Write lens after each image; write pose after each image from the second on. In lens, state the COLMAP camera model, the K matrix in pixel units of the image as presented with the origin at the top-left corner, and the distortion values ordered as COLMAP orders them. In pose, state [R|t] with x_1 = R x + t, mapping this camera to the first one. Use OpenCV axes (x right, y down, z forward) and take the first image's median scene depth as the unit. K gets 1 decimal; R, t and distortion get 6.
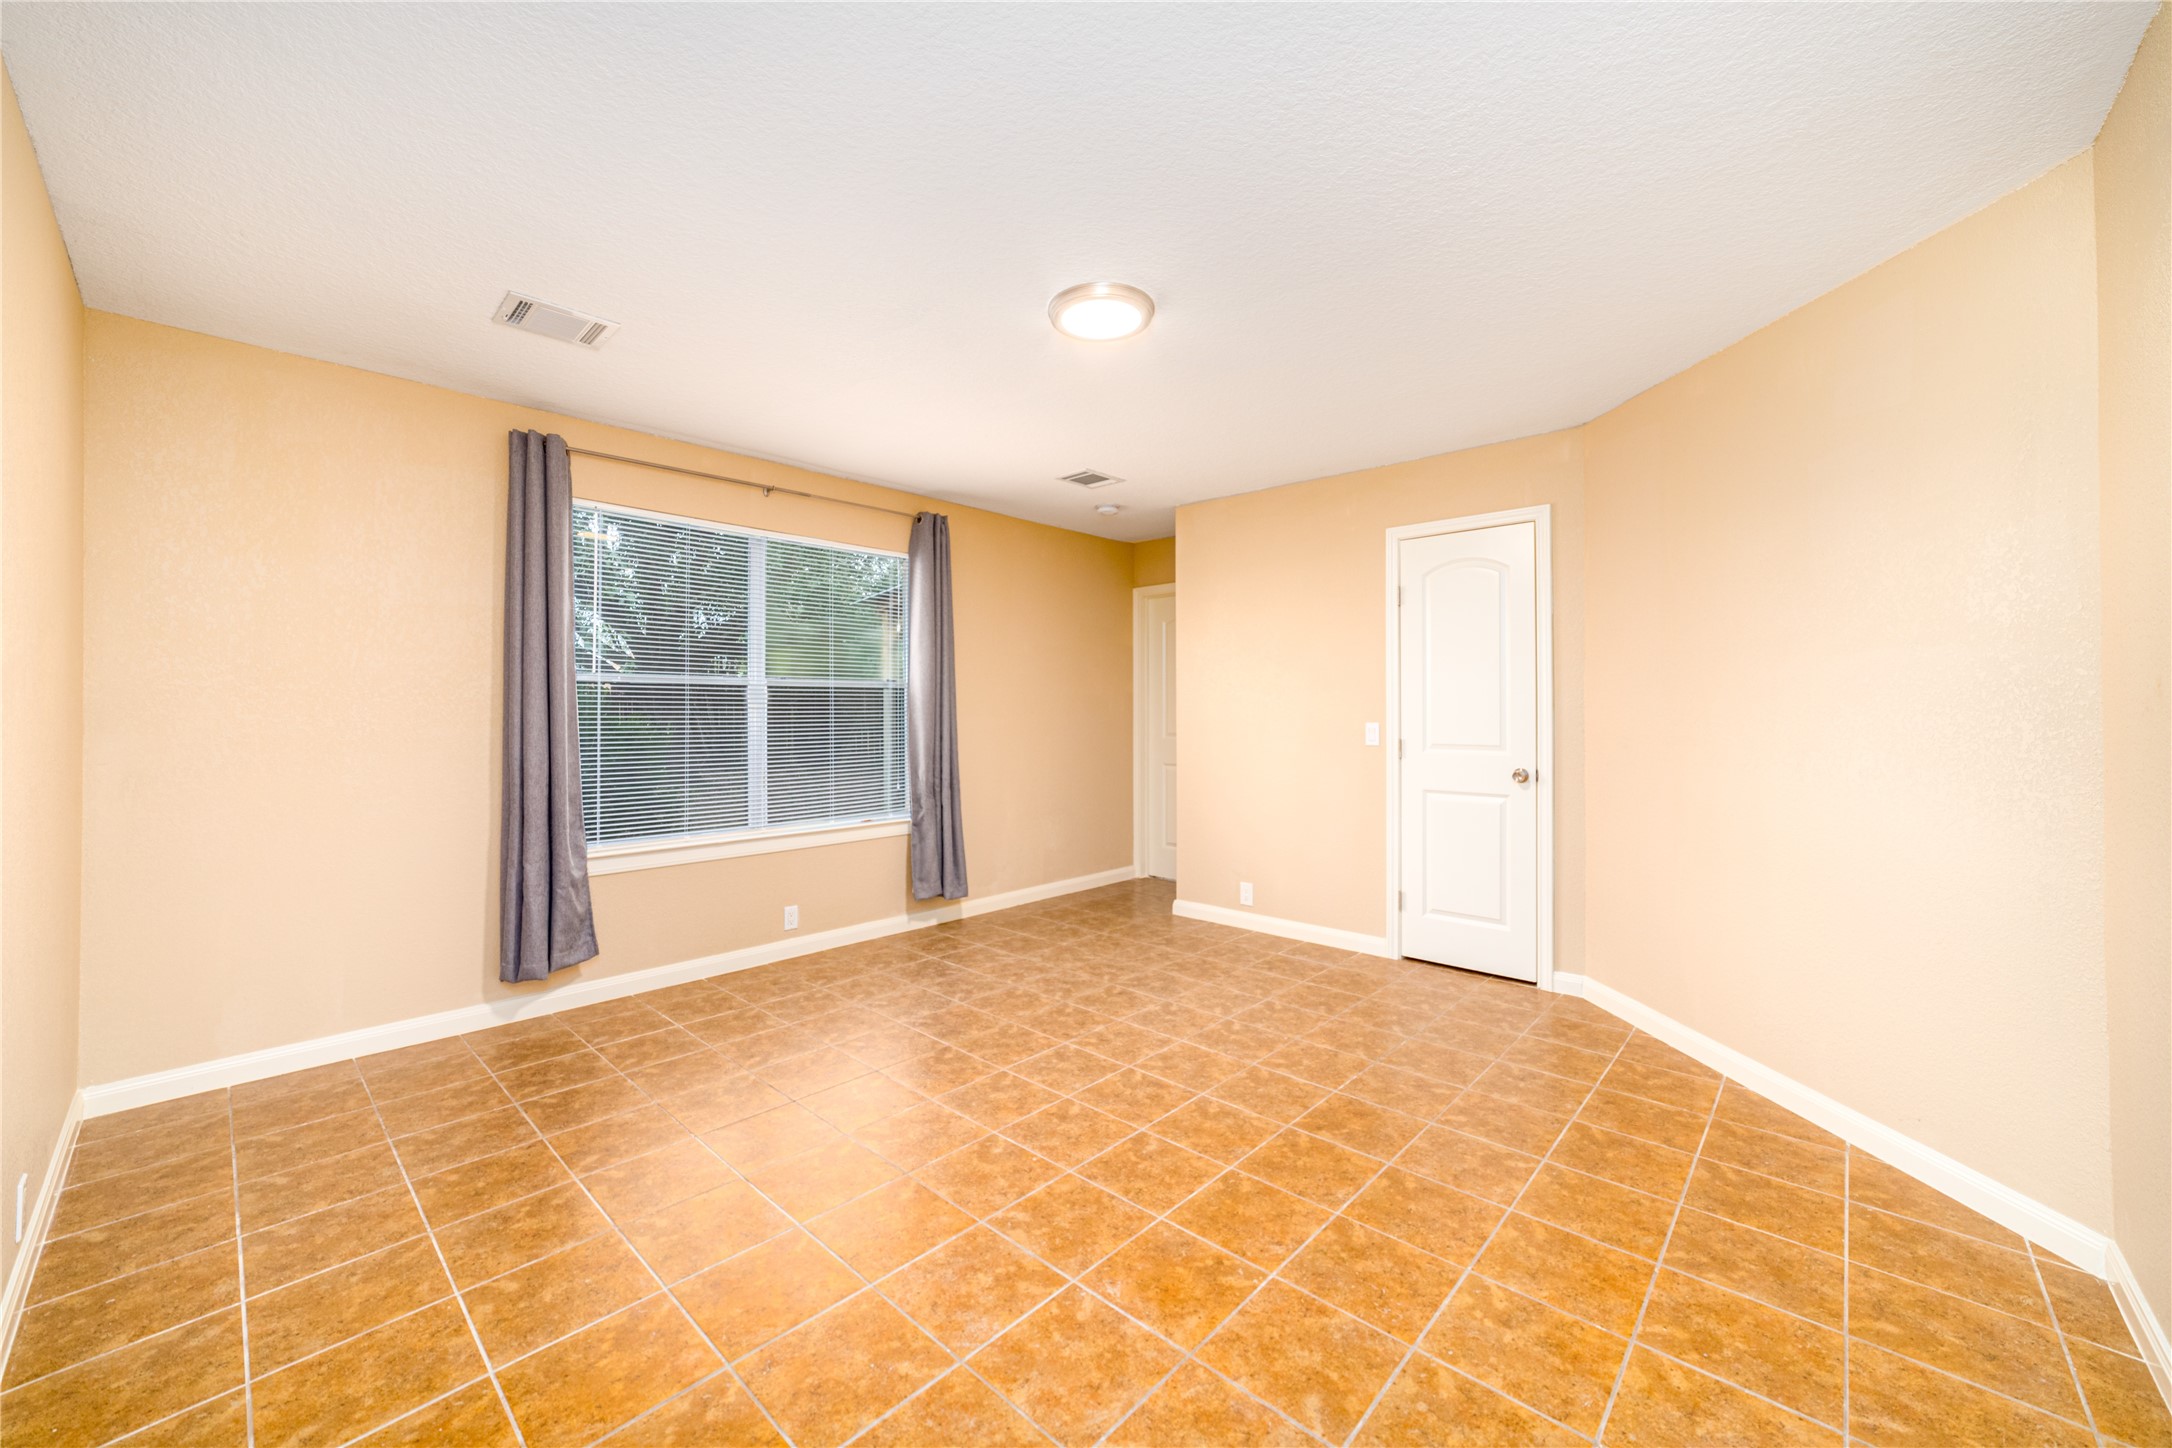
lens RADIAL K [[833.5, 0, 1085.6], [0, 833.5, 715.0], [0, 0, 1]] dist [-0.020912, 0.002796]
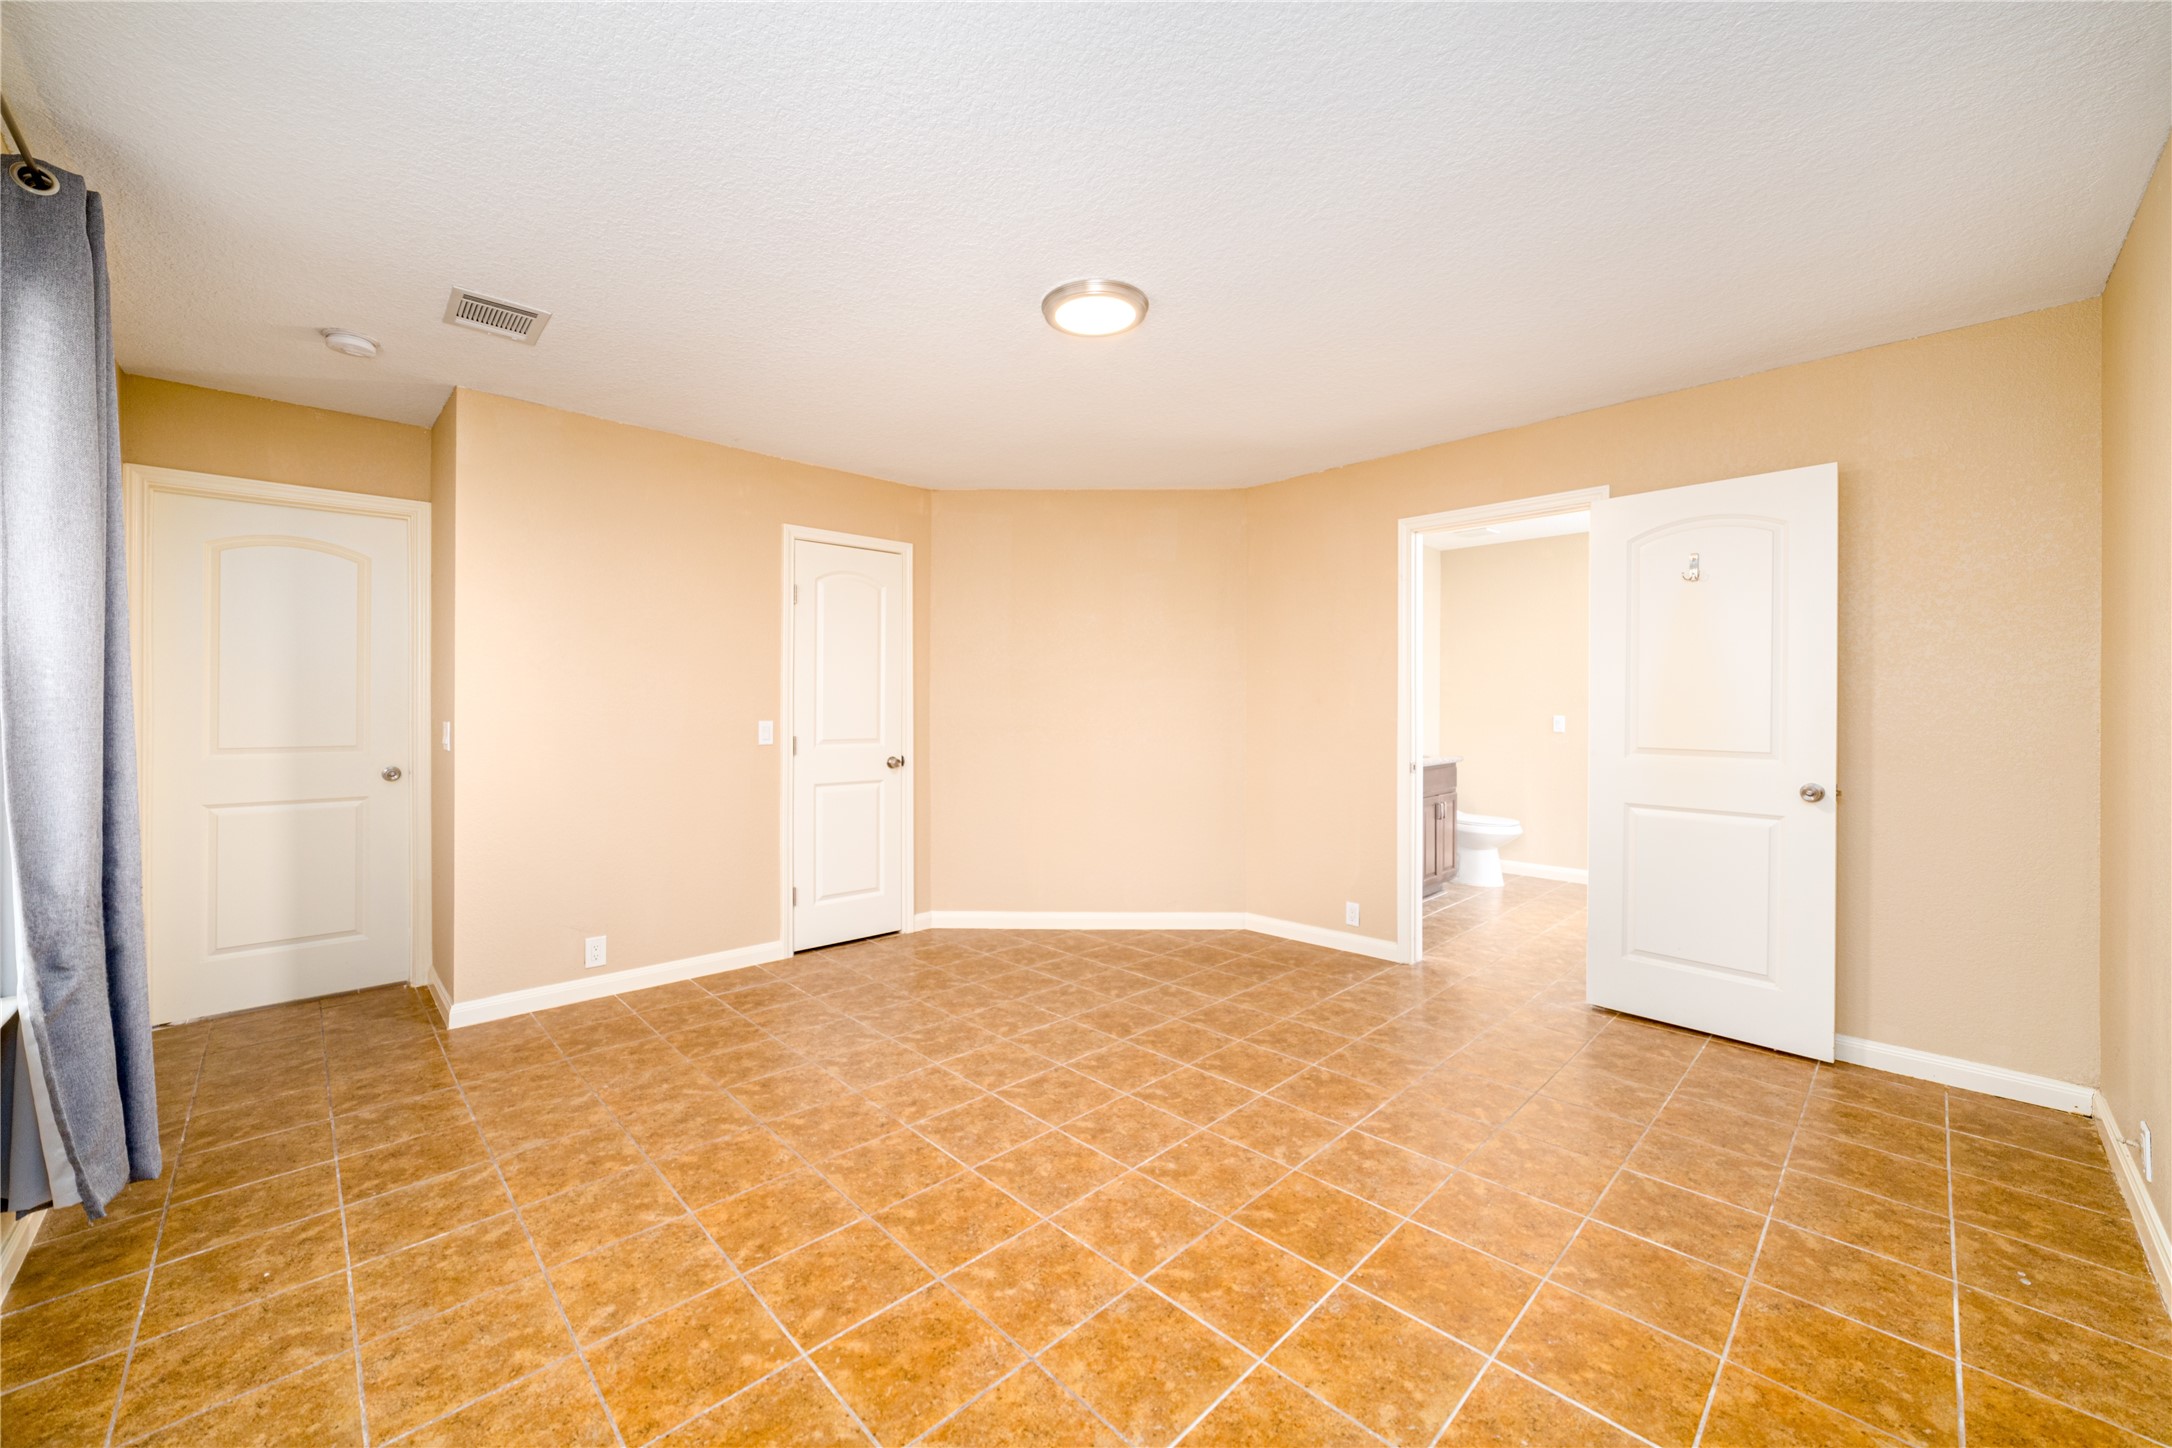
lens RADIAL K [[833.5, 0, 1085.2], [0, 833.5, 711.6], [0, 0, 1]] dist [-0.020912, 0.002796]
pose [[0.044632, -0.001196, 0.999003, -0.865639], [0.003641, 0.999993, 0.001035, -0.001474], [-0.998997, 0.003591, 0.044636, 0.854202]]
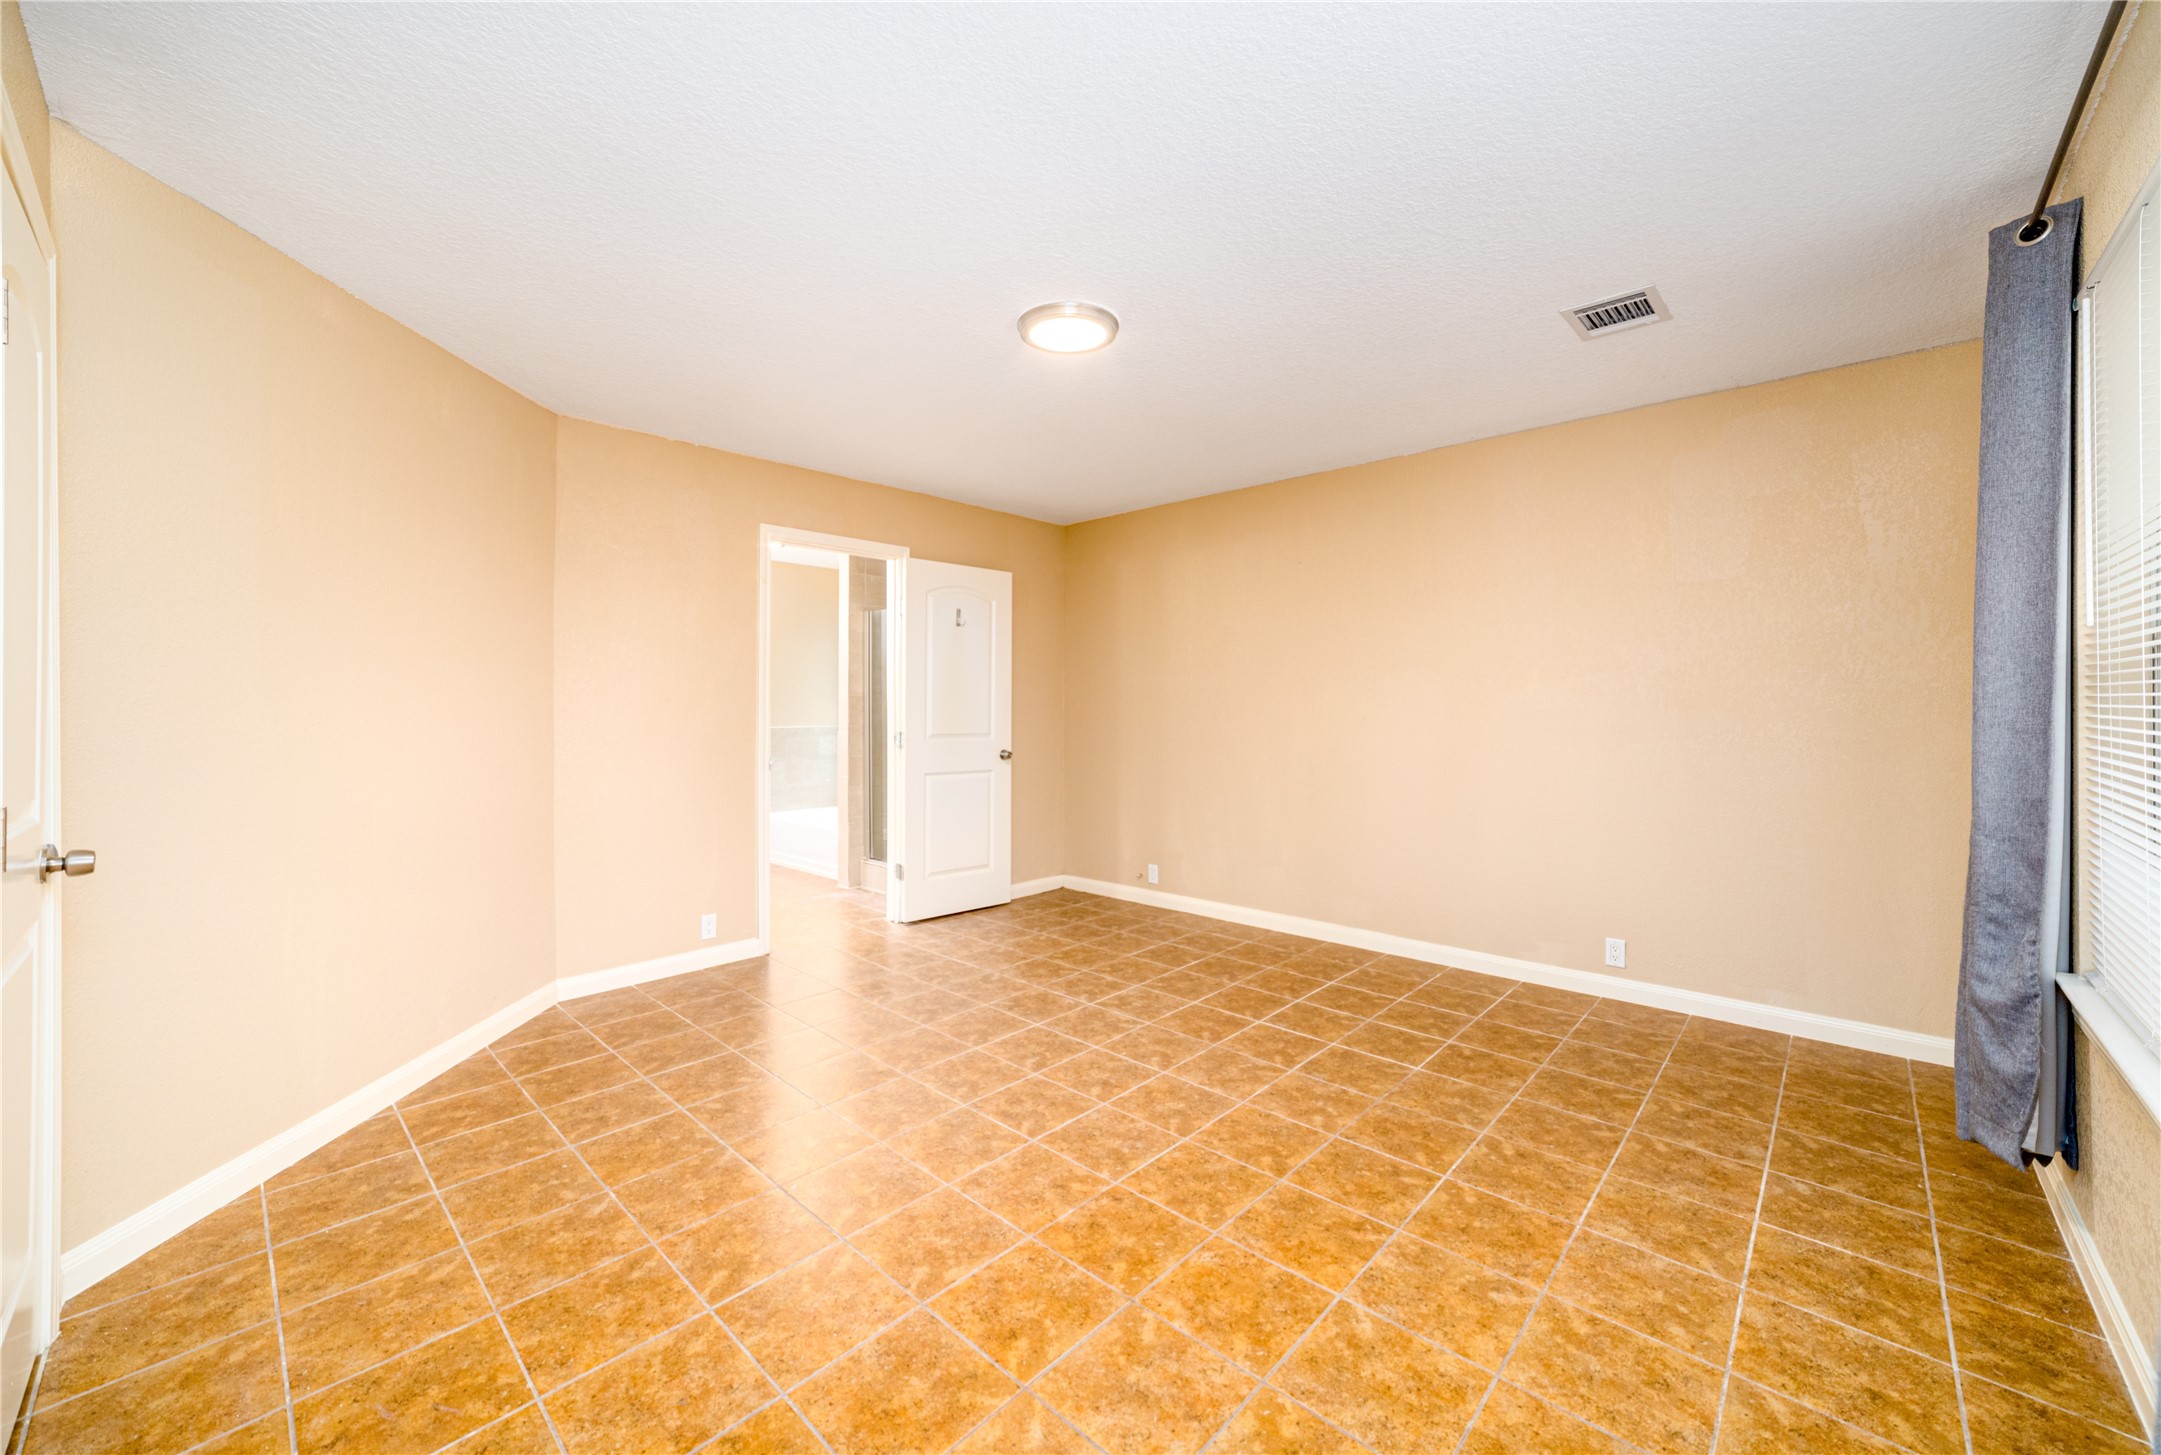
lens RADIAL K [[825.8, 0, 1081.4], [0, 825.8, 712.7], [0, 0, 1]] dist [-0.020970, 0.000714]
pose [[-0.999989, 0.003070, -0.003409, 0.006366], [0.003035, 0.999941, 0.010386, -0.007686], [0.003441, 0.010375, -0.999940, 1.809703]]
